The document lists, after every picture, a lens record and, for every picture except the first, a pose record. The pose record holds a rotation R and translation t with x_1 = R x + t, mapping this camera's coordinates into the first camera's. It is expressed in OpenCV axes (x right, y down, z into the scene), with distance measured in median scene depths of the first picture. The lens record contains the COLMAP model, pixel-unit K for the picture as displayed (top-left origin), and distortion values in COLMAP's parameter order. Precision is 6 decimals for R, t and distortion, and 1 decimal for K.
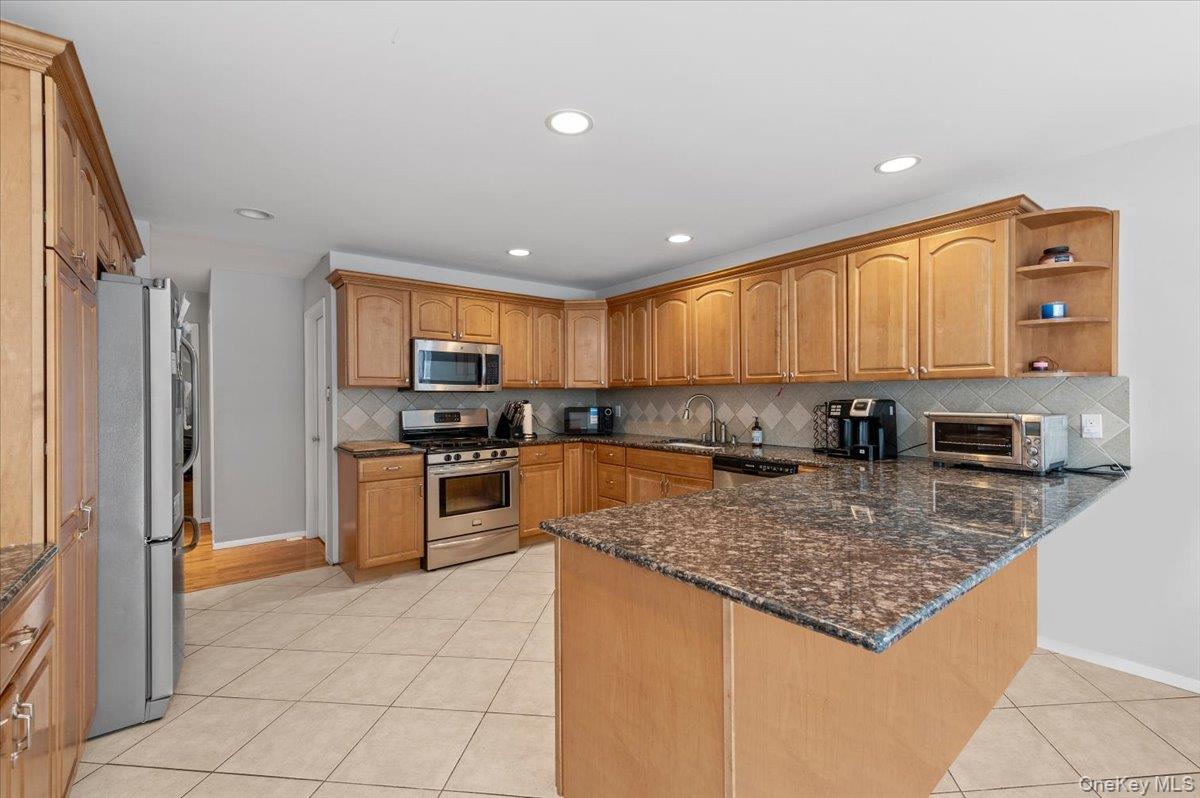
lens RADIAL K [[515.1, 0, 600.7], [0, 515.1, 397.5], [0, 0, 1]] dist [0.005133, -0.000012]
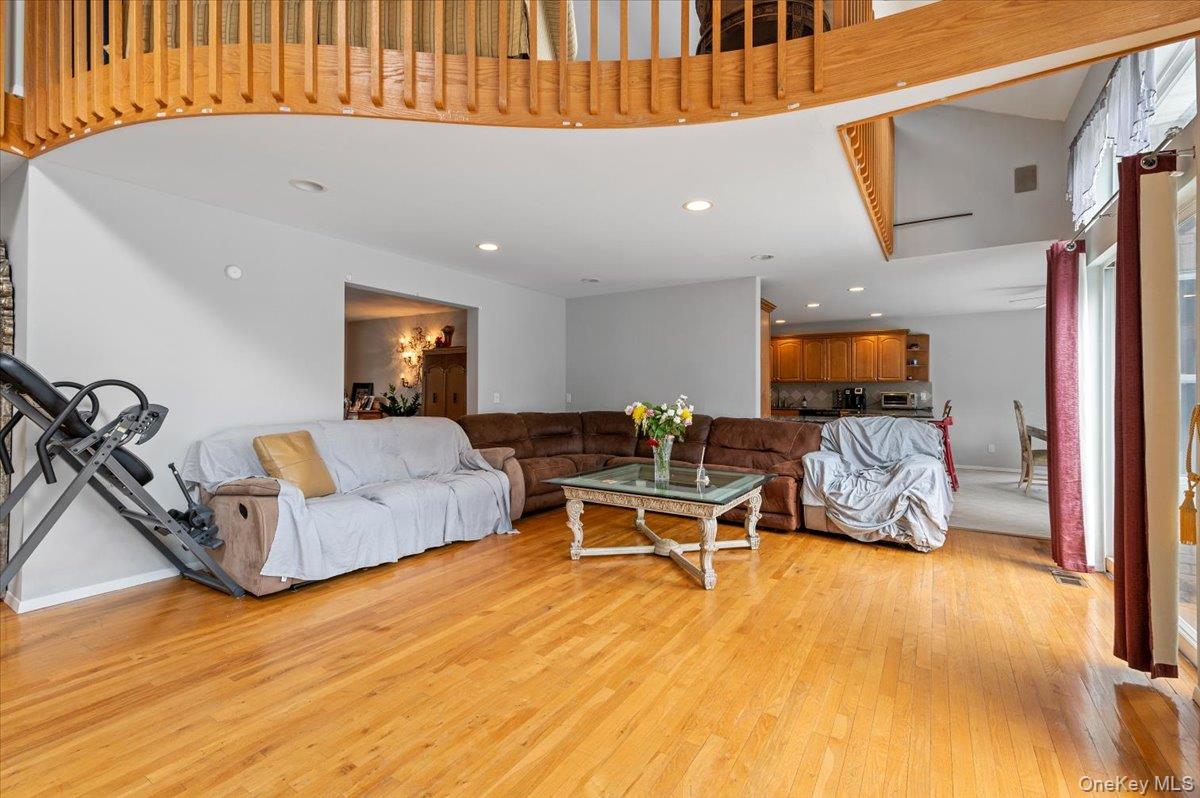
lens RADIAL K [[518.7, 0, 604.1], [0, 518.7, 378.6], [0, 0, 1]] dist [0.016137, 0.000004]
pose [[0.938051, 0.015718, 0.346140, -2.174379], [-0.008183, 0.999697, -0.023219, 0.034511], [-0.346400, 0.018948, 0.937896, -1.473682]]
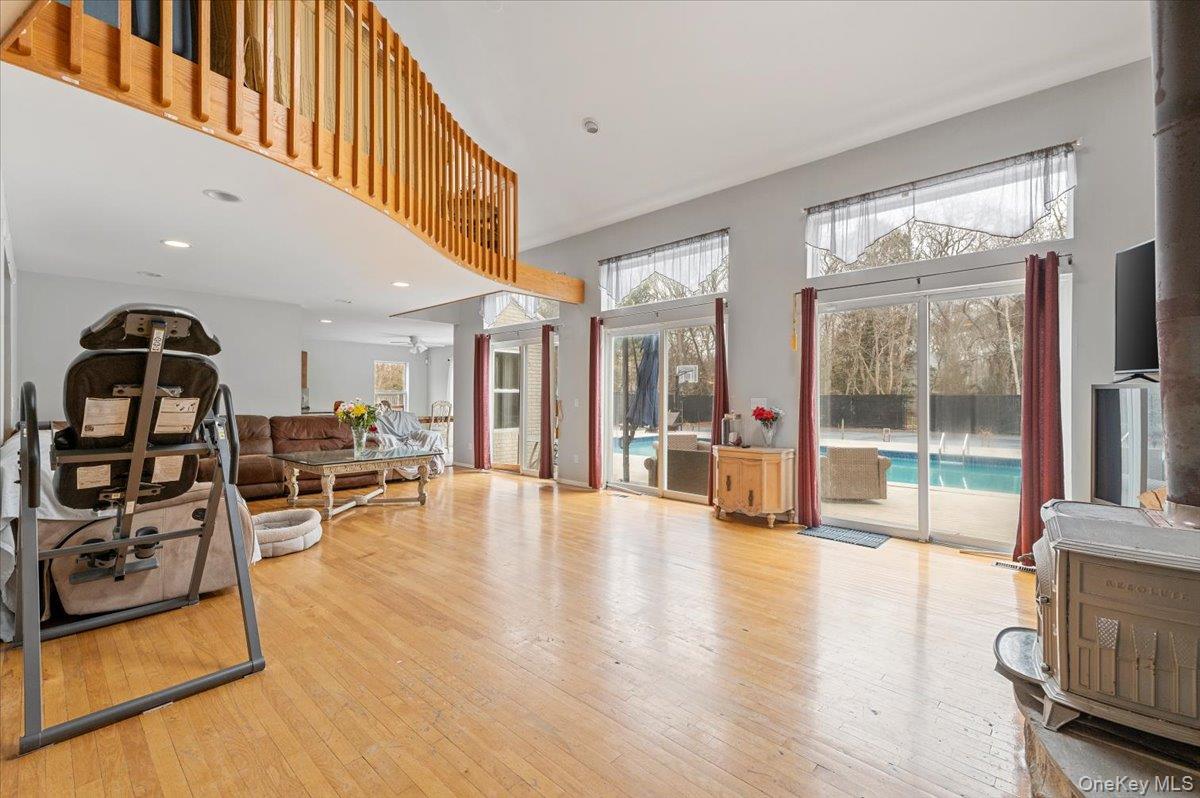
lens RADIAL K [[499.3, 0, 600.0], [0, 499.3, 399.0], [0, 0, 1]] dist [0.001415, -0.000068]
pose [[-0.168117, -0.000133, 0.985767, -3.706120], [0.005787, 0.999983, 0.001122, 0.055354], [-0.985750, 0.005893, -0.168113, -0.797509]]
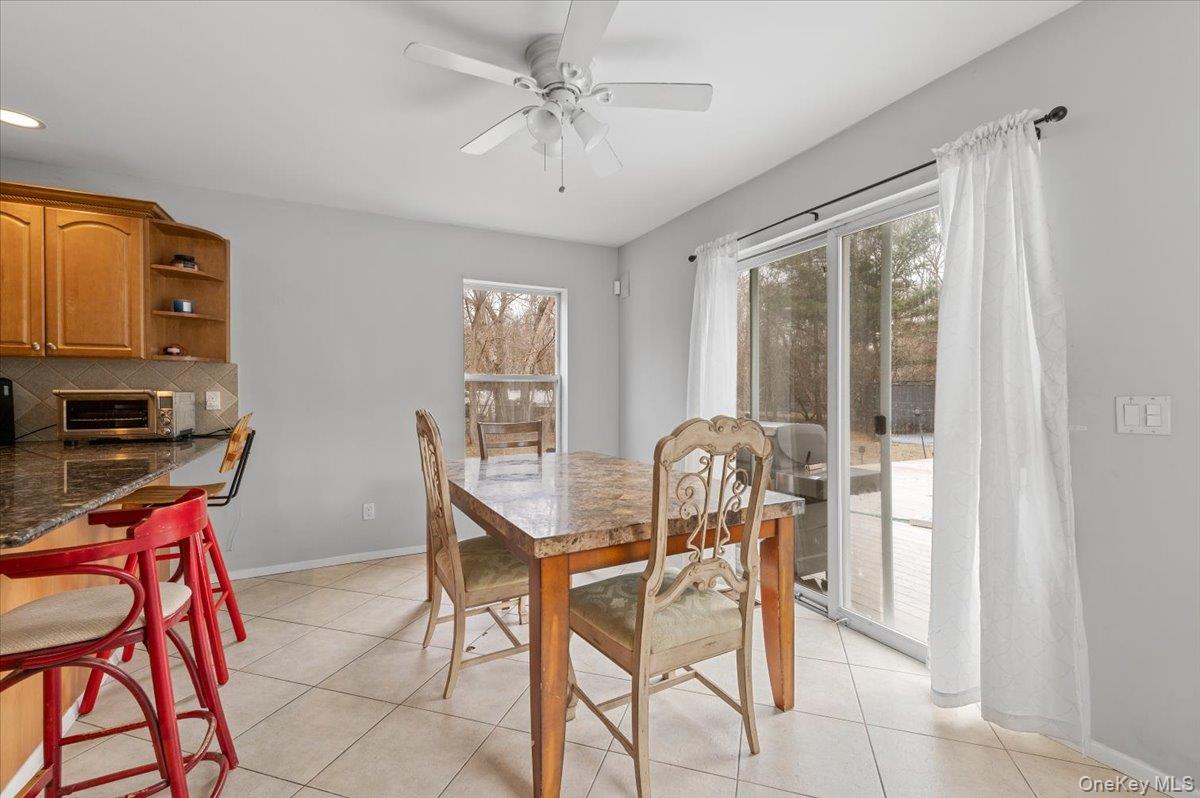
lens RADIAL K [[515.1, 0, 600.7], [0, 515.1, 397.5], [0, 0, 1]] dist [0.005133, -0.000012]
pose [[0.197236, 0.004089, 0.980348, -0.124338], [0.012723, 0.999896, -0.006731, 0.066563], [-0.980274, 0.013801, 0.197163, -0.201776]]
